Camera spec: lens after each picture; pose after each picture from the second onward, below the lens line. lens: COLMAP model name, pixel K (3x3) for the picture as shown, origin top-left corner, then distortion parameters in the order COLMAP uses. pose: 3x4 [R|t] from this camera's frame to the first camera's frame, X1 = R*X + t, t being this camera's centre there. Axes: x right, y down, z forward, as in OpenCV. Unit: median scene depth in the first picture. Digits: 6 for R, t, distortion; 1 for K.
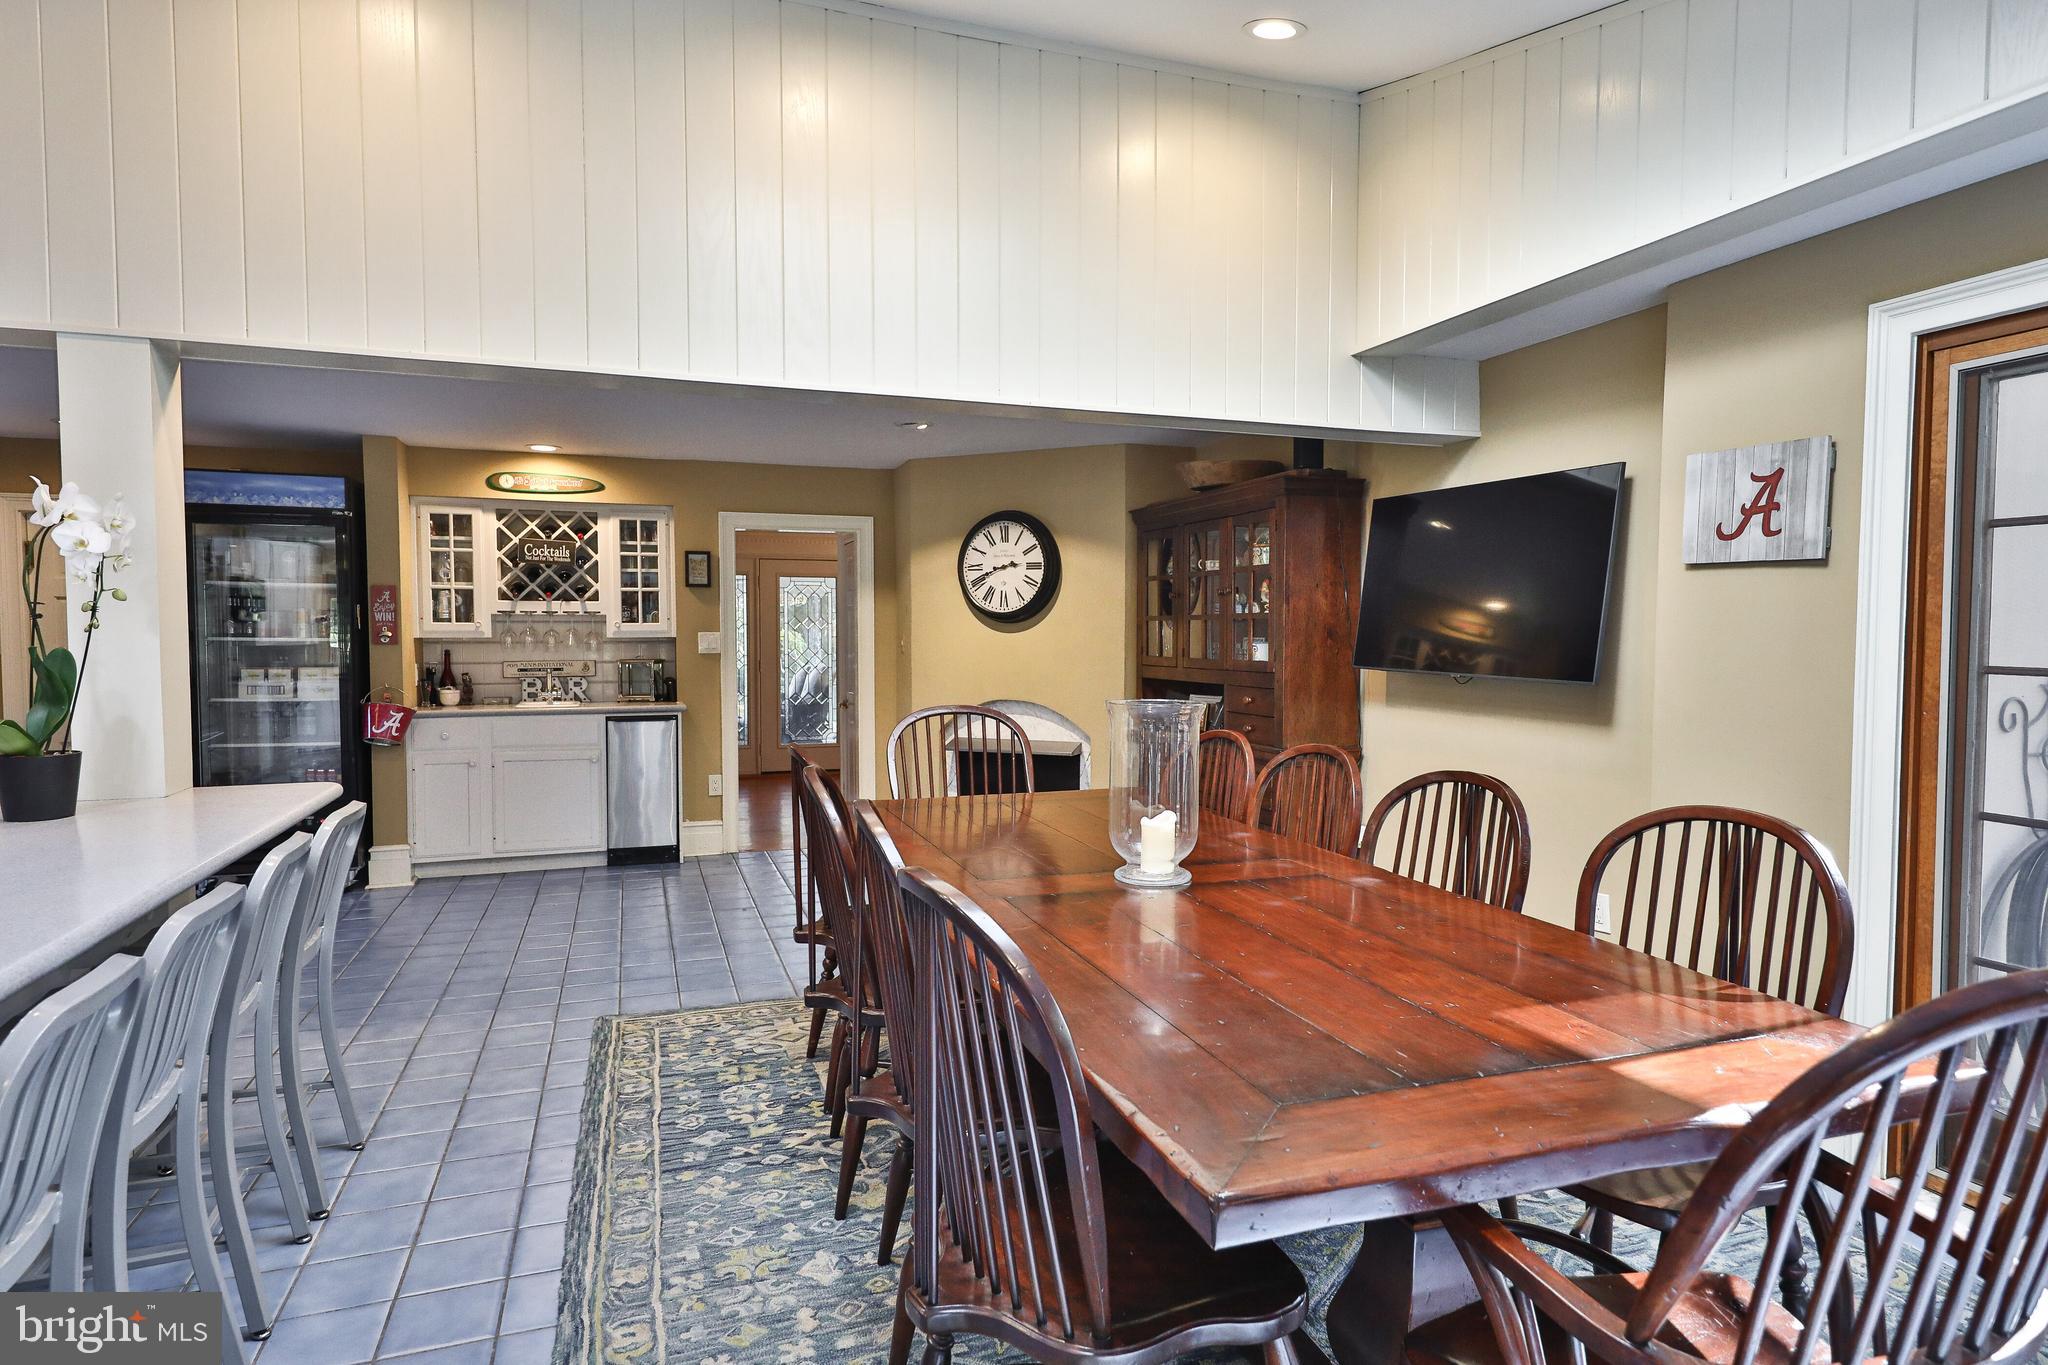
lens RADIAL K [[1147.4, 0, 1024.0], [0, 1147.4, 682.5], [0, 0, 1]] dist [0.002518, -0.000342]
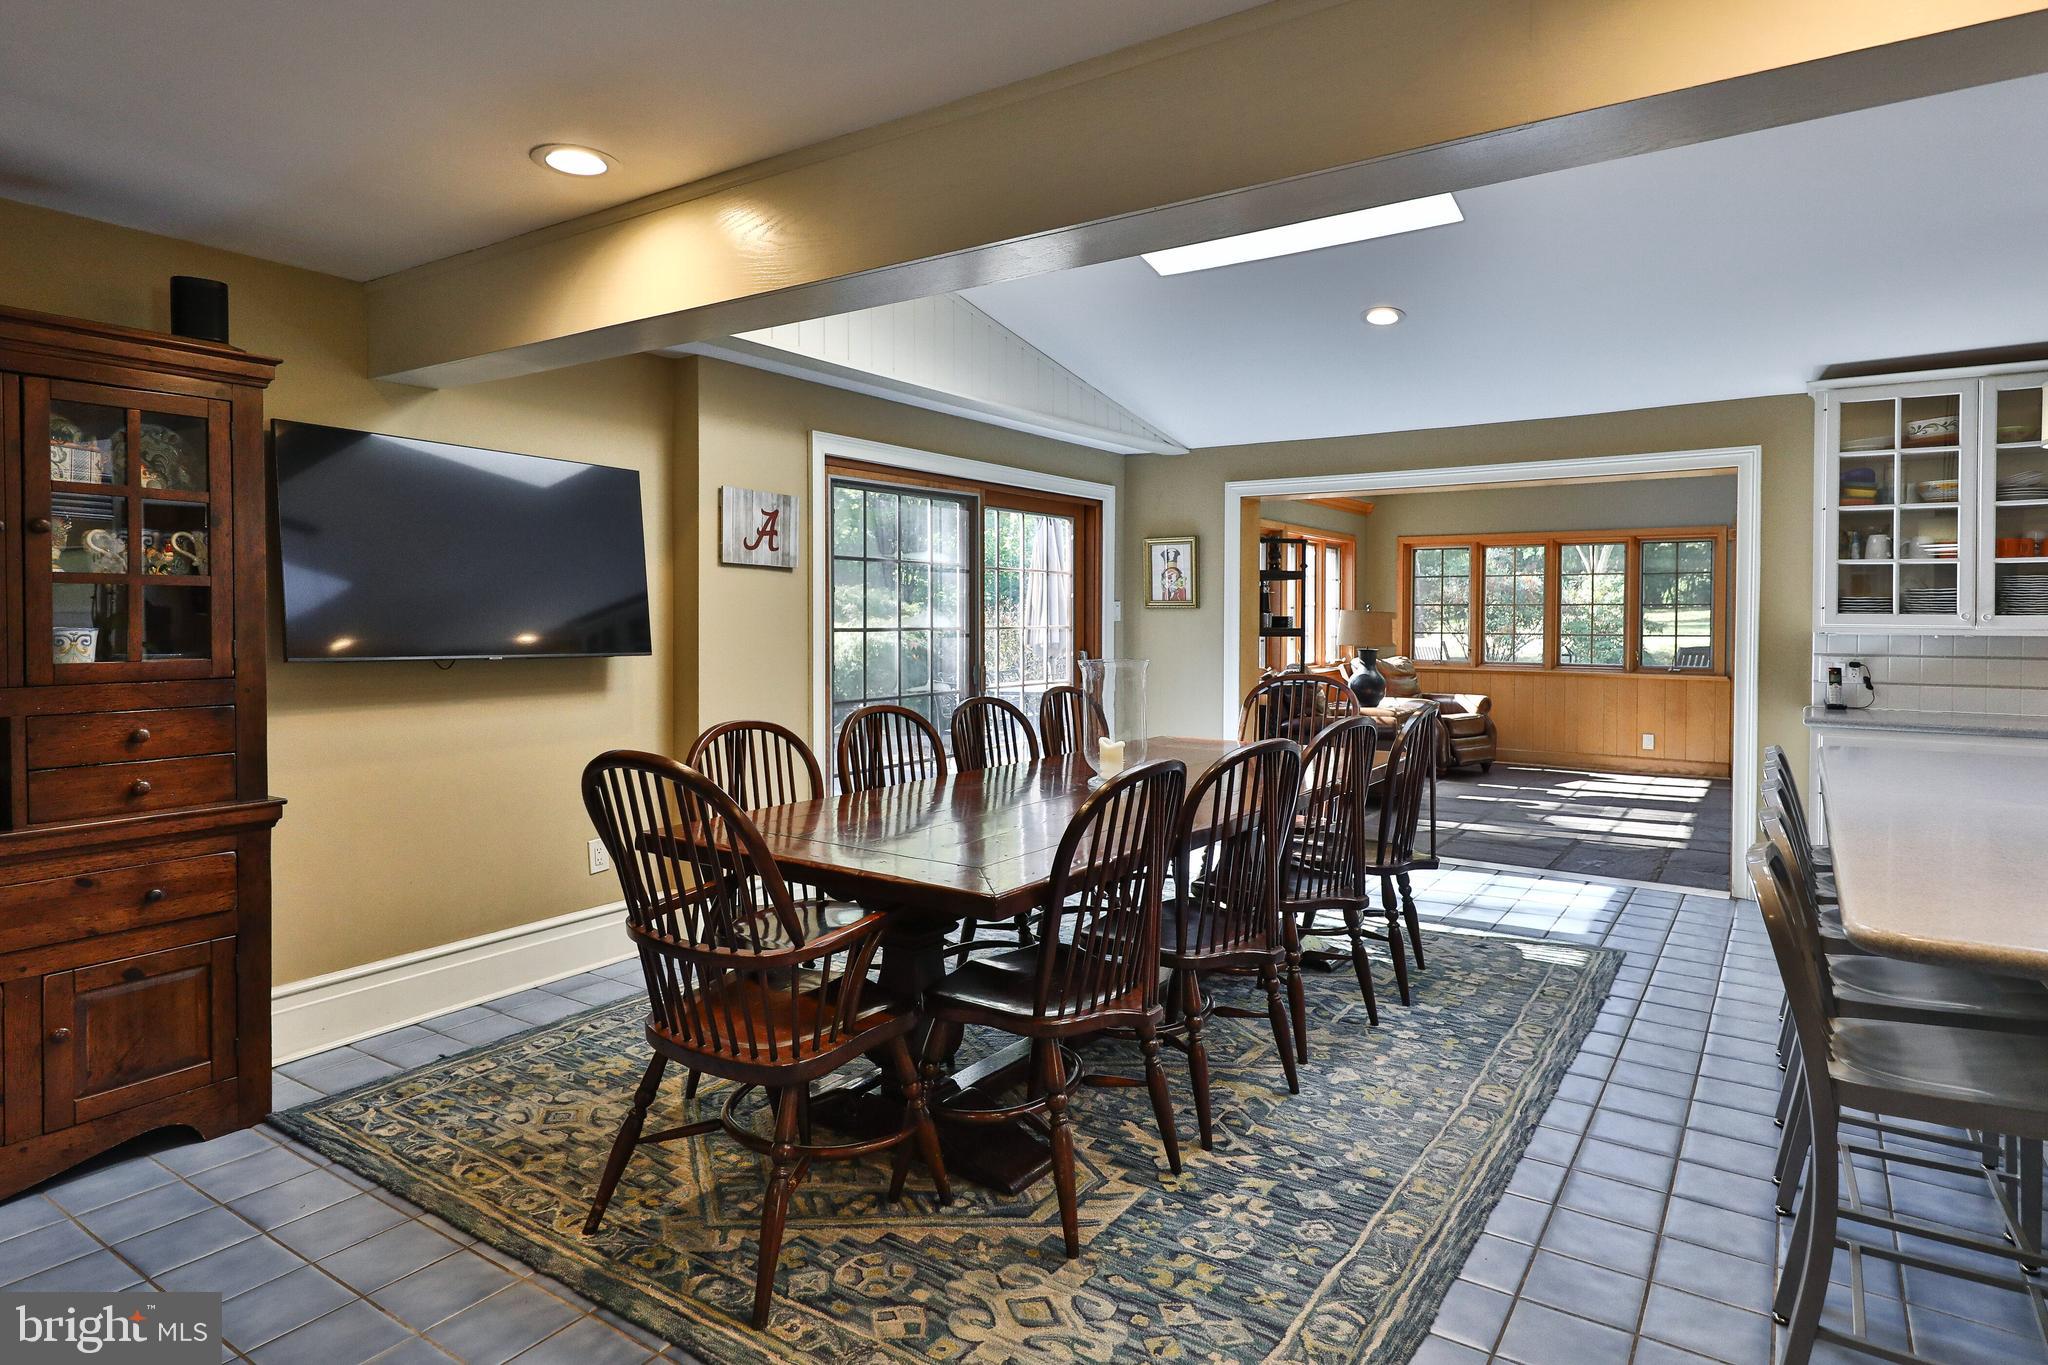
lens RADIAL K [[1137.8, 0, 1027.9], [0, 1137.8, 643.6], [0, 0, 1]] dist [0.006120, 0.000061]
pose [[-0.601182, -0.019679, 0.798870, -0.378996], [0.035847, 0.998026, 0.051561, -0.031598], [-0.798308, 0.059635, -0.599290, 0.771025]]
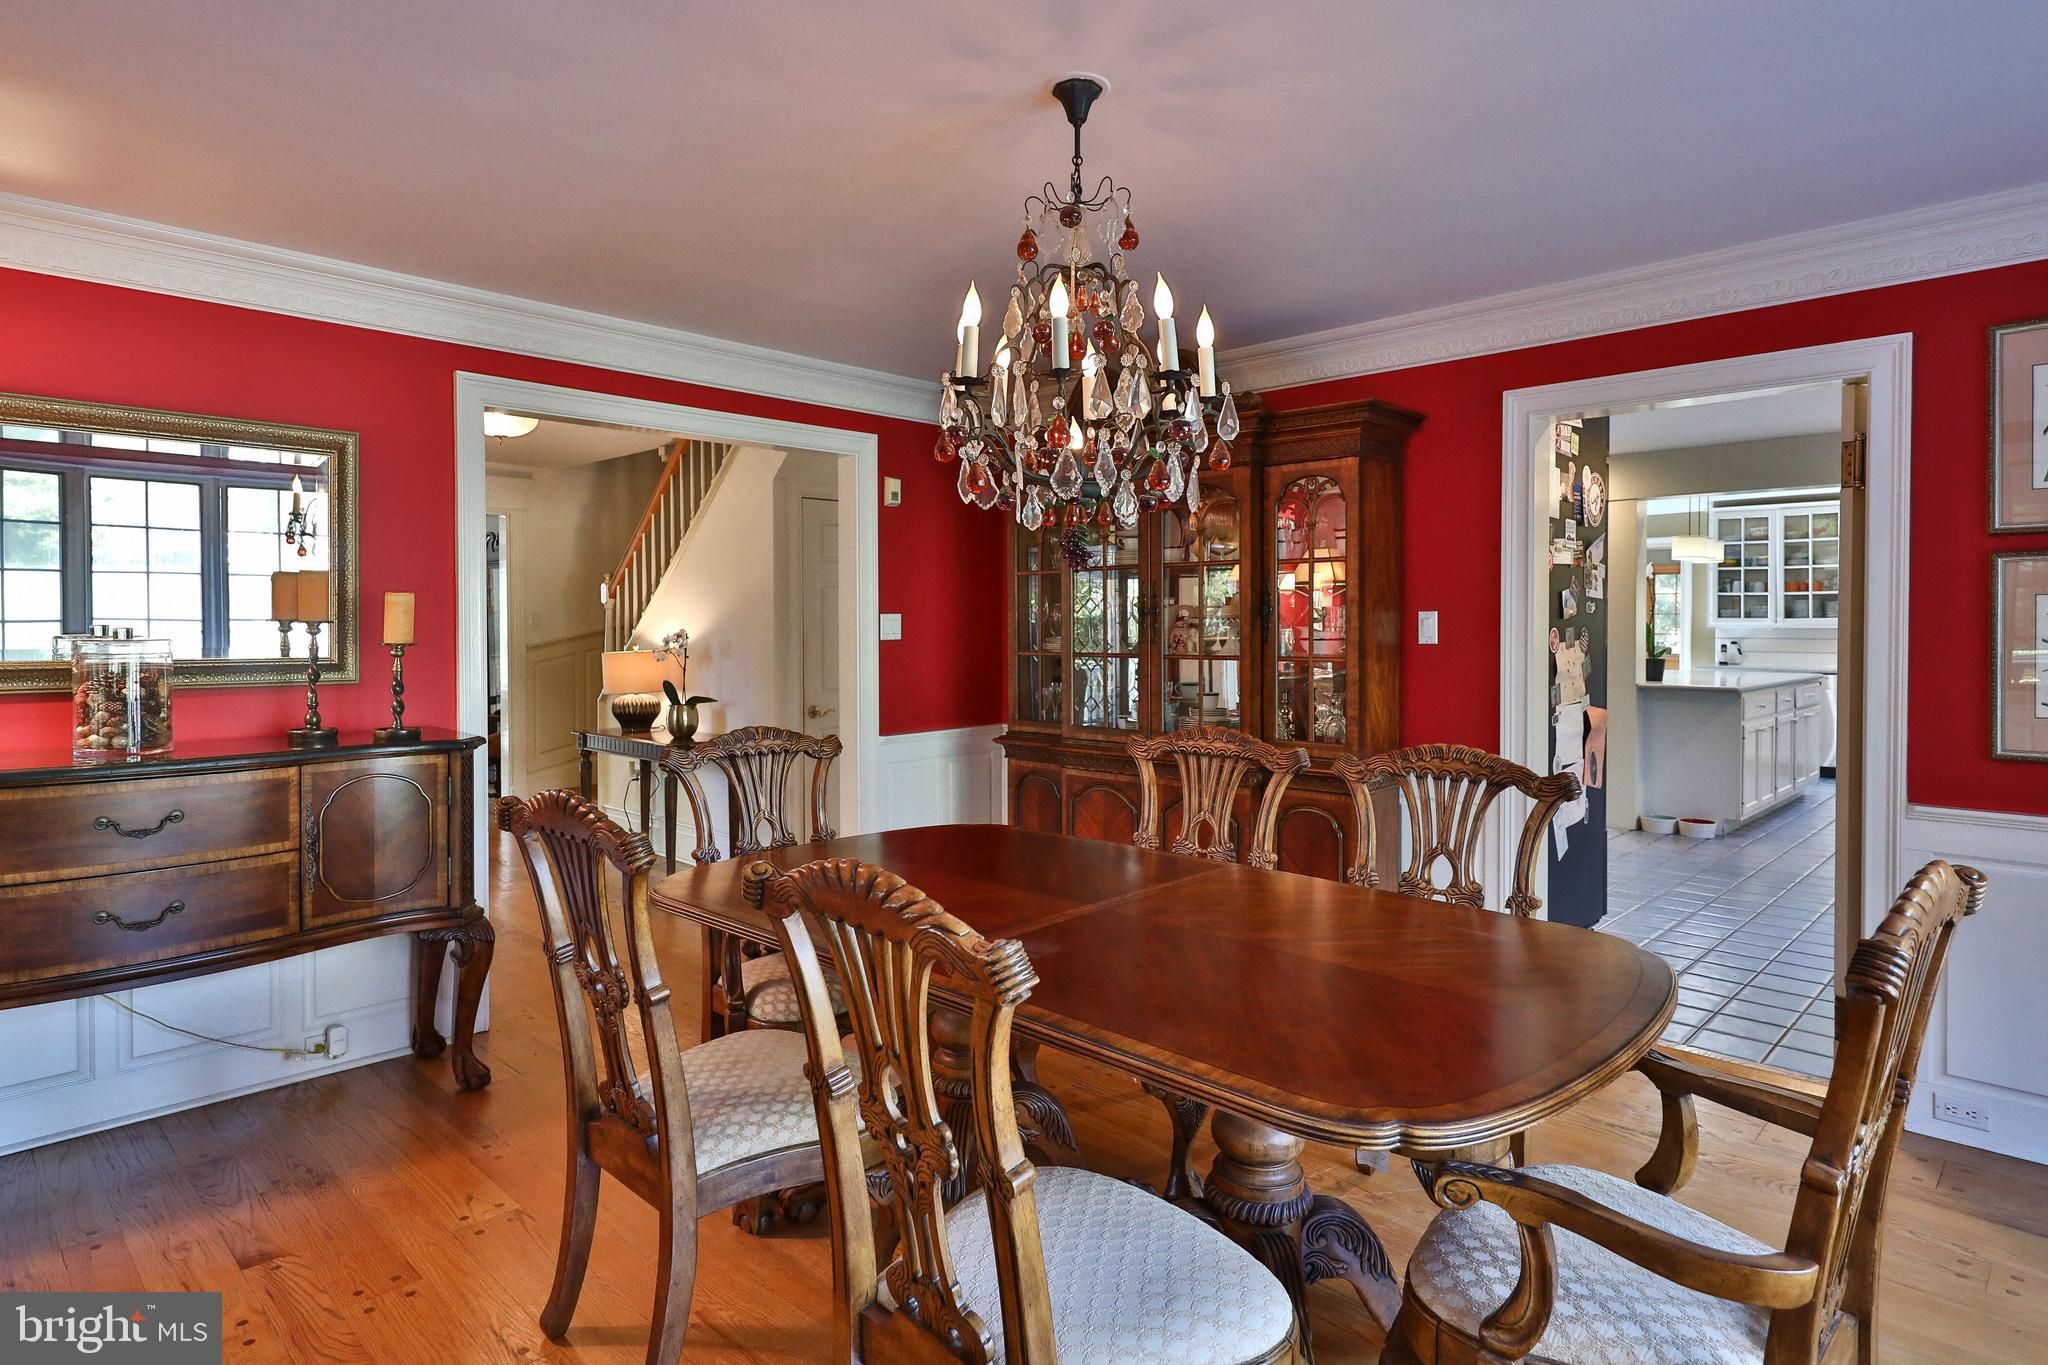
lens RADIAL K [[1137.8, 0, 1027.9], [0, 1137.8, 643.6], [0, 0, 1]] dist [0.006120, 0.000061]
pose [[-0.444057, -0.013208, 0.895901, -1.067813], [0.037956, 0.998716, 0.033537, -0.047027], [-0.895194, 0.048897, -0.442986, 1.433206]]
